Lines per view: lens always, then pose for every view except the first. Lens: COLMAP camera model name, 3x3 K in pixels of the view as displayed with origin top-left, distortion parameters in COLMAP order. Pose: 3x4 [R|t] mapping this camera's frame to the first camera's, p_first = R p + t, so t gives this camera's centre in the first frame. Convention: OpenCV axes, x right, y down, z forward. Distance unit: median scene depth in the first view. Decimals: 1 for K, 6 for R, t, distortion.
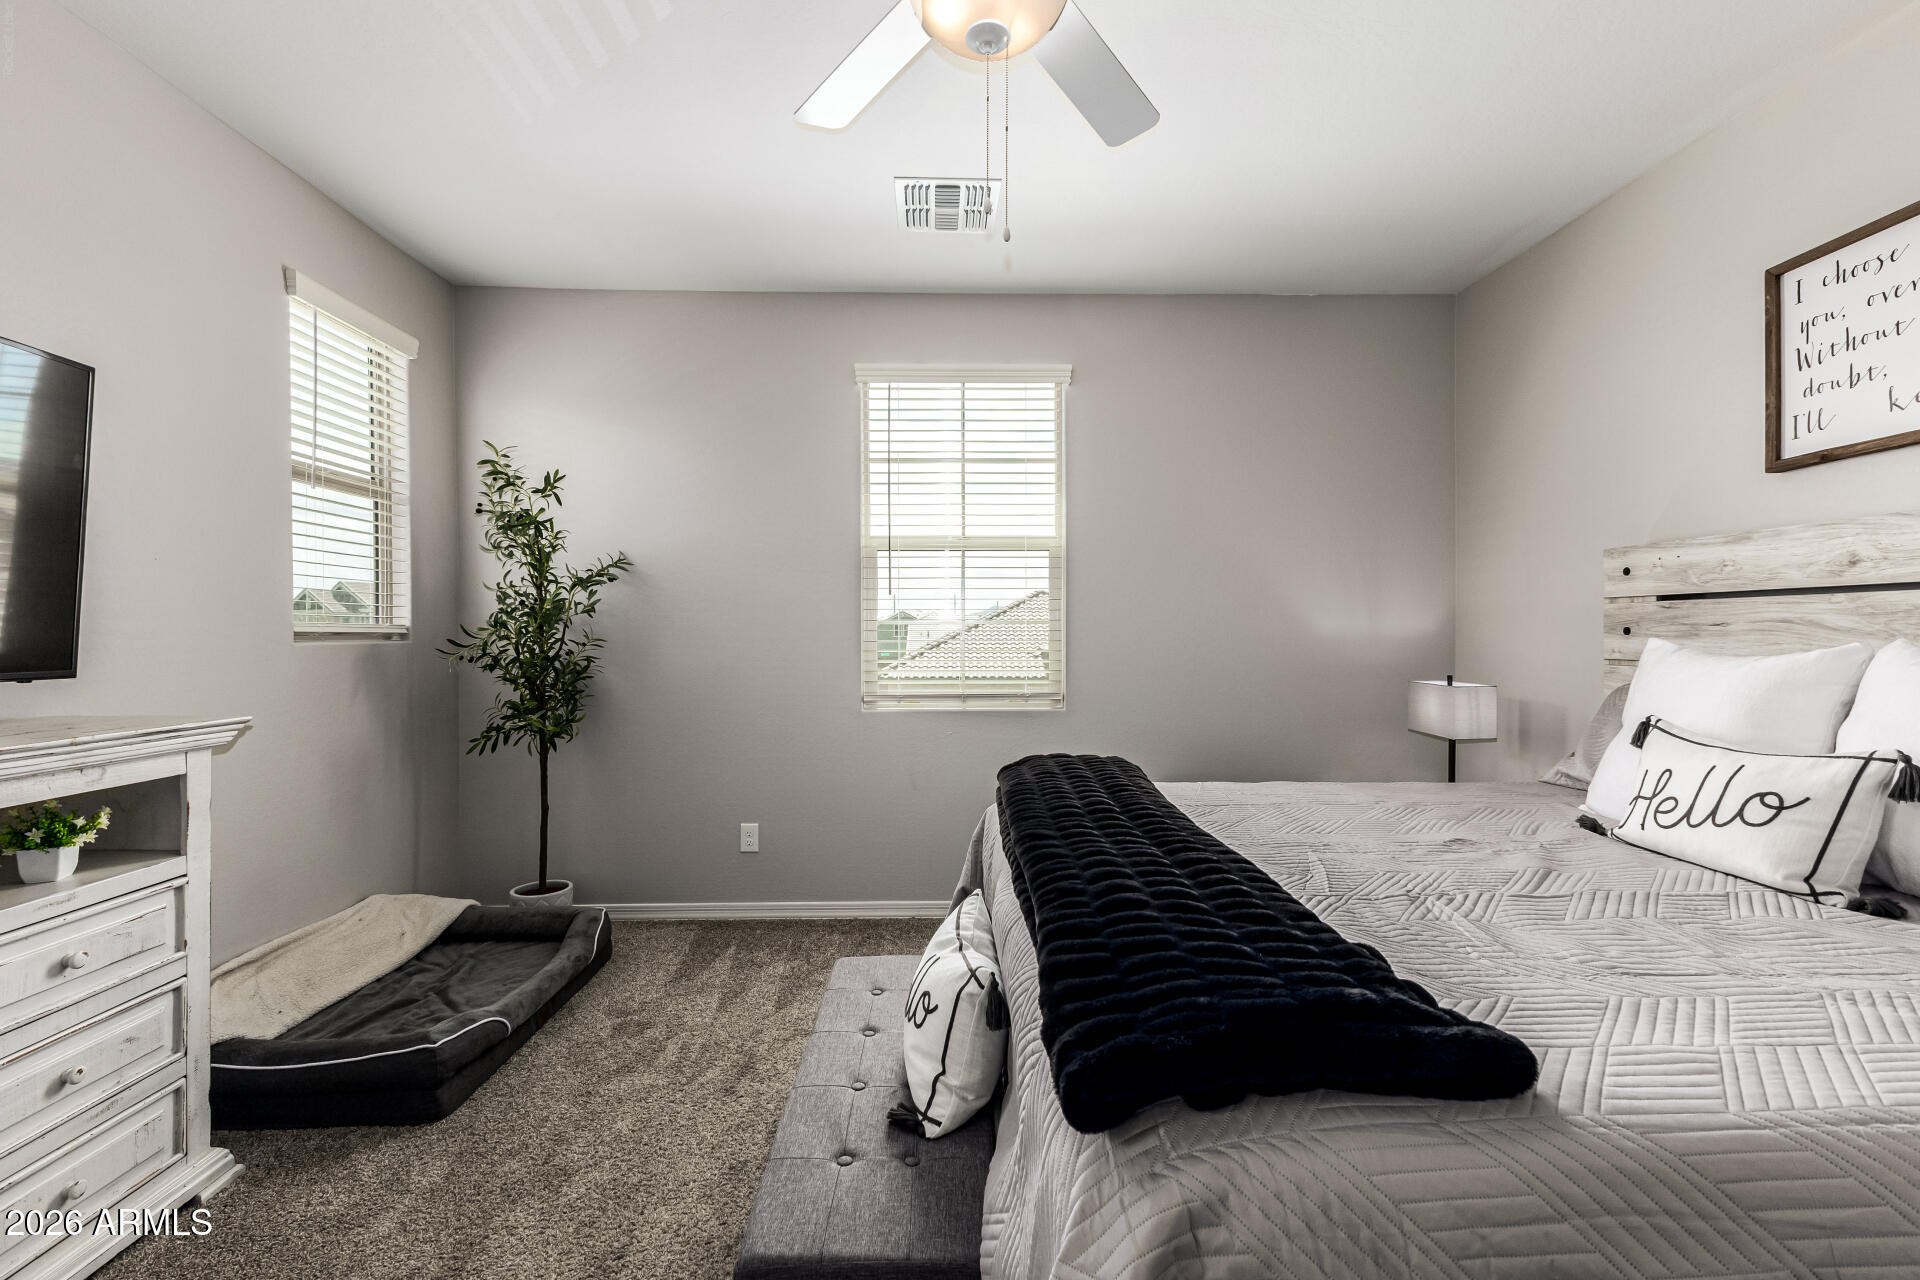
lens RADIAL K [[824.8, 0, 967.4], [0, 824.8, 636.5], [0, 0, 1]] dist [0.010463, -0.002380]
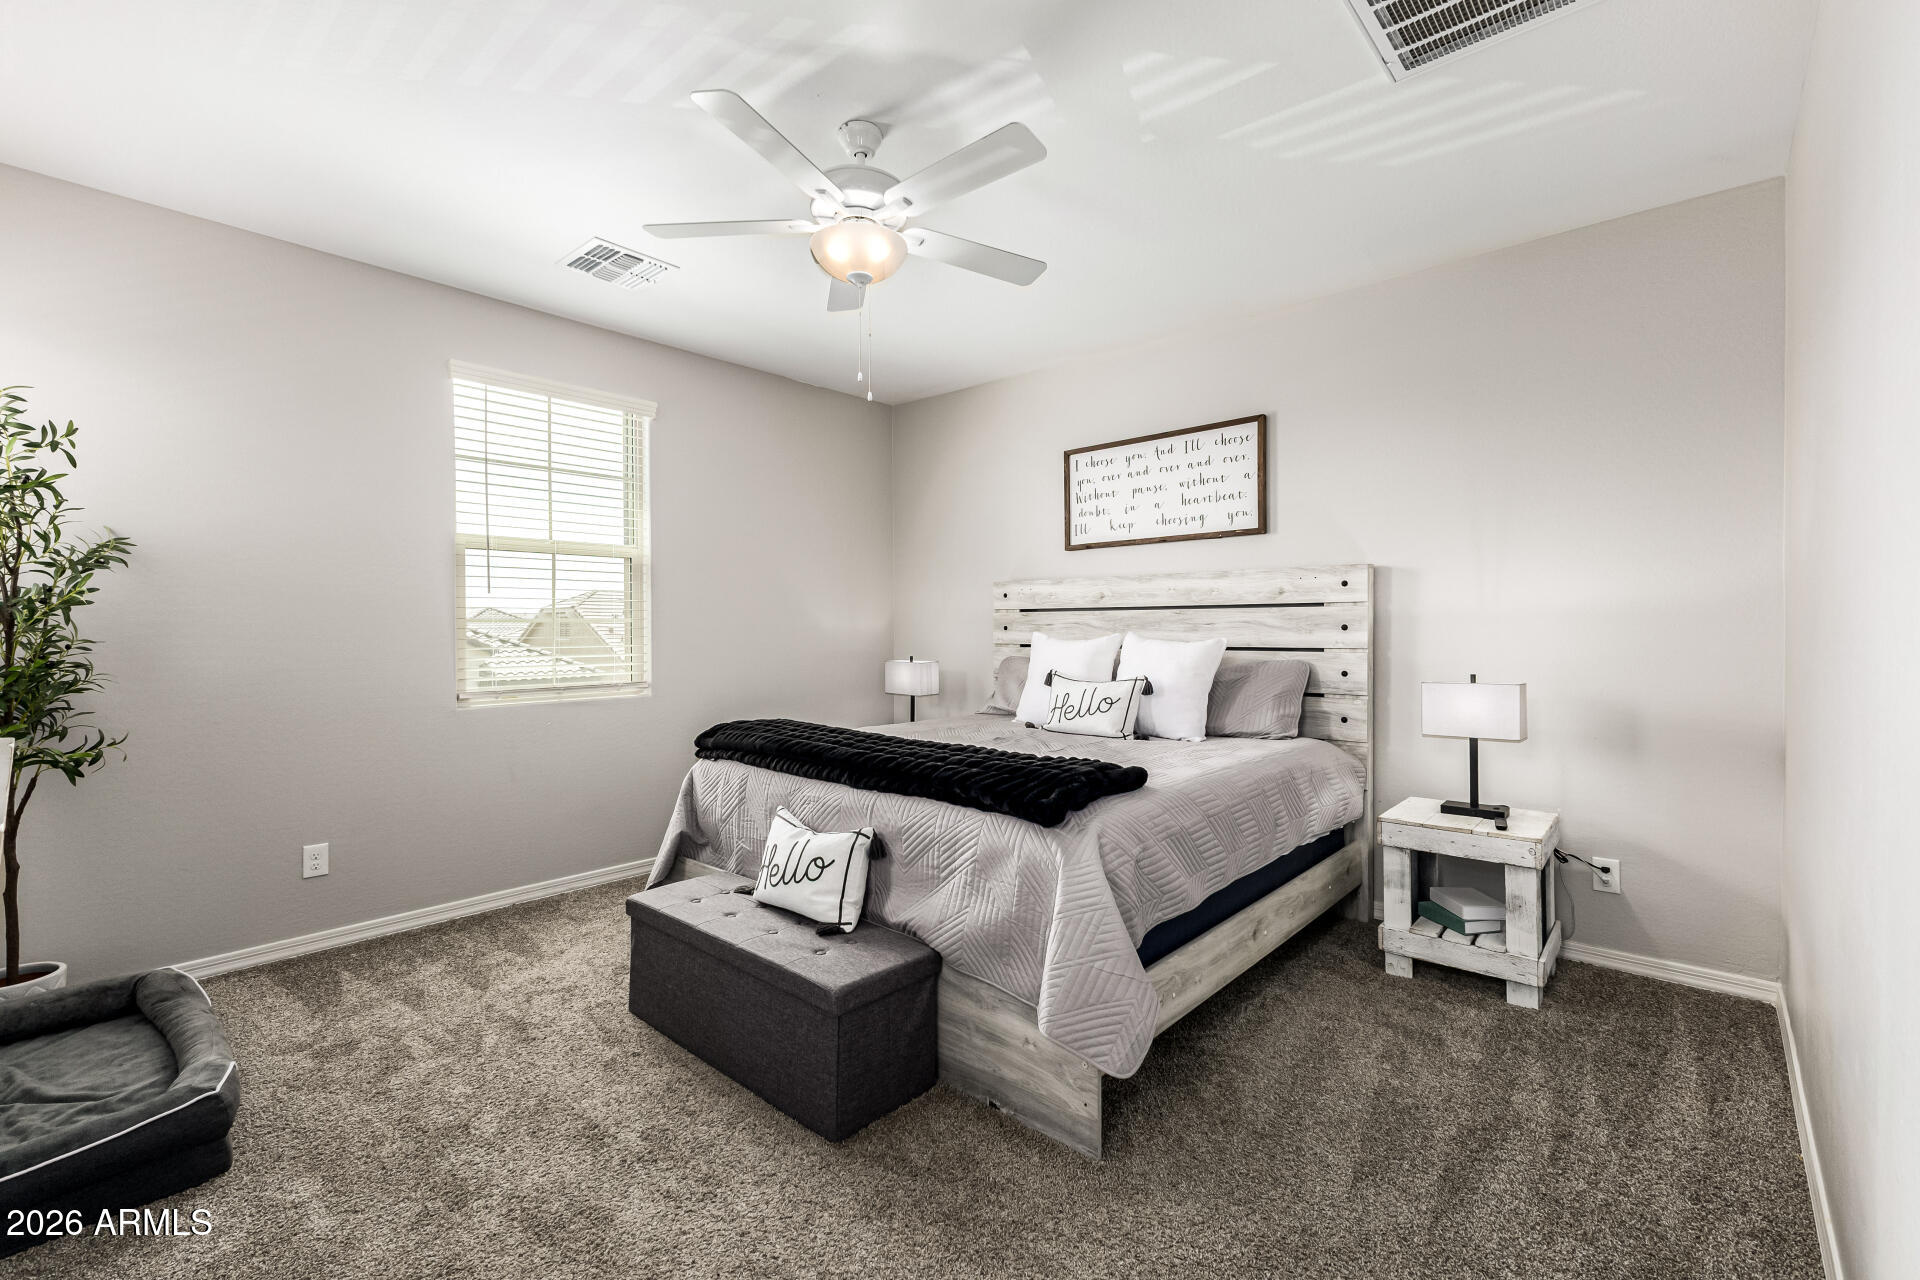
lens RADIAL K [[824.8, 0, 959.7], [0, 824.8, 632.6], [0, 0, 1]] dist [0.010463, -0.002380]
pose [[0.682511, -0.004754, 0.730860, -0.685168], [0.006074, 0.999981, 0.000832, 0.000777], [-0.730850, 0.003872, 0.682527, -0.187881]]
